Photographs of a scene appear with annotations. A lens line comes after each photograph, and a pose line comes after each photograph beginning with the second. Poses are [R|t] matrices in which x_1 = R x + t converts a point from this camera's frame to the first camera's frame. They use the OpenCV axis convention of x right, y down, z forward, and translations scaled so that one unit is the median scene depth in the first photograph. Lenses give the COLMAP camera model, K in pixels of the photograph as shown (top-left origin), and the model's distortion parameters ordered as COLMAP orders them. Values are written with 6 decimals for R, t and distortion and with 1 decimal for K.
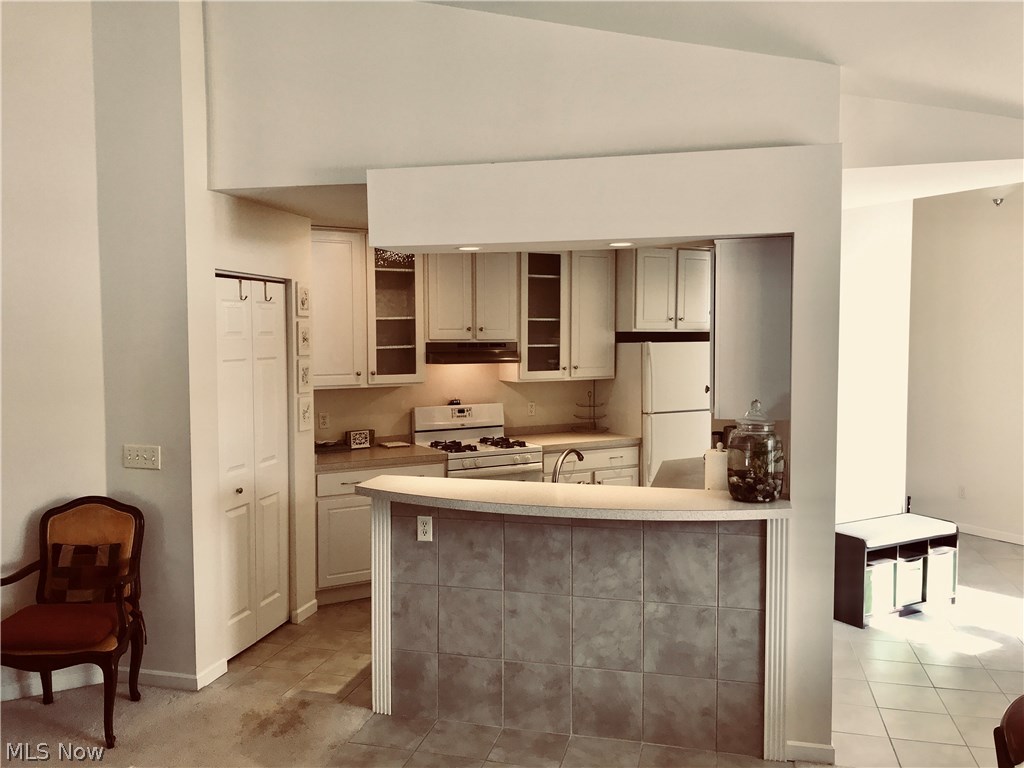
lens RADIAL K [[846.4, 0, 515.0], [0, 846.4, 383.2], [0, 0, 1]] dist [0.044715, -0.048119]
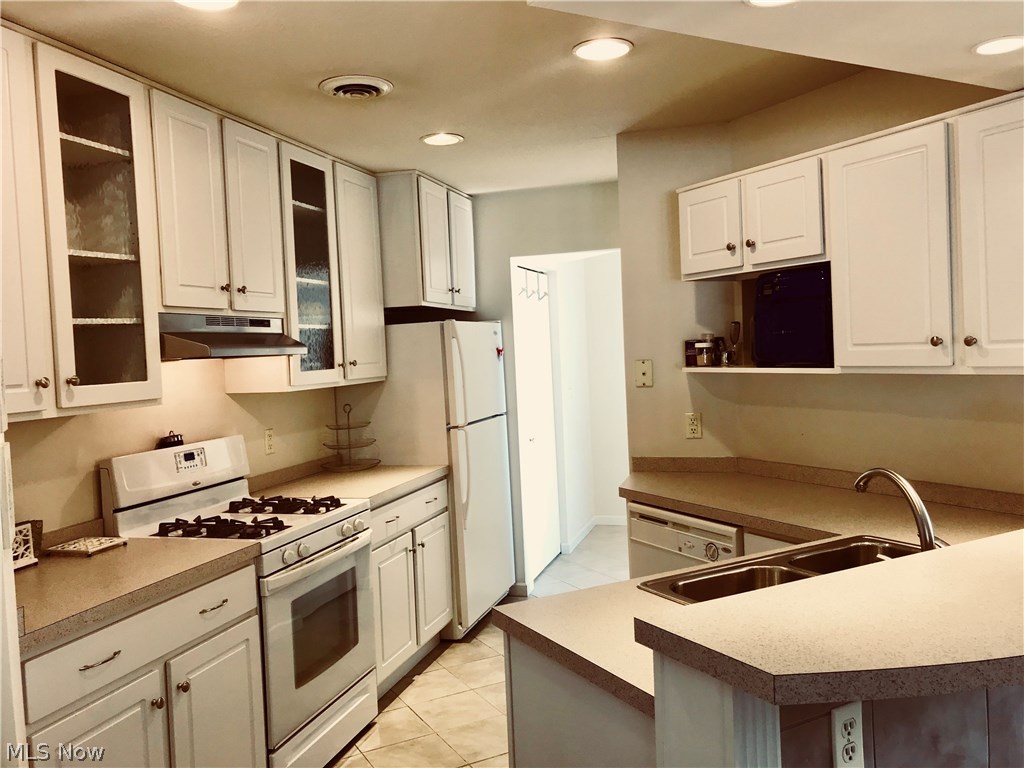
lens RADIAL K [[846.4, 0, 511.9], [0, 846.4, 381.7], [0, 0, 1]] dist [0.044715, -0.048119]
pose [[0.738384, -0.058020, 0.671880, -0.260430], [0.085797, 0.996278, -0.008256, 0.009256], [-0.668900, 0.063742, 0.740614, 0.491295]]
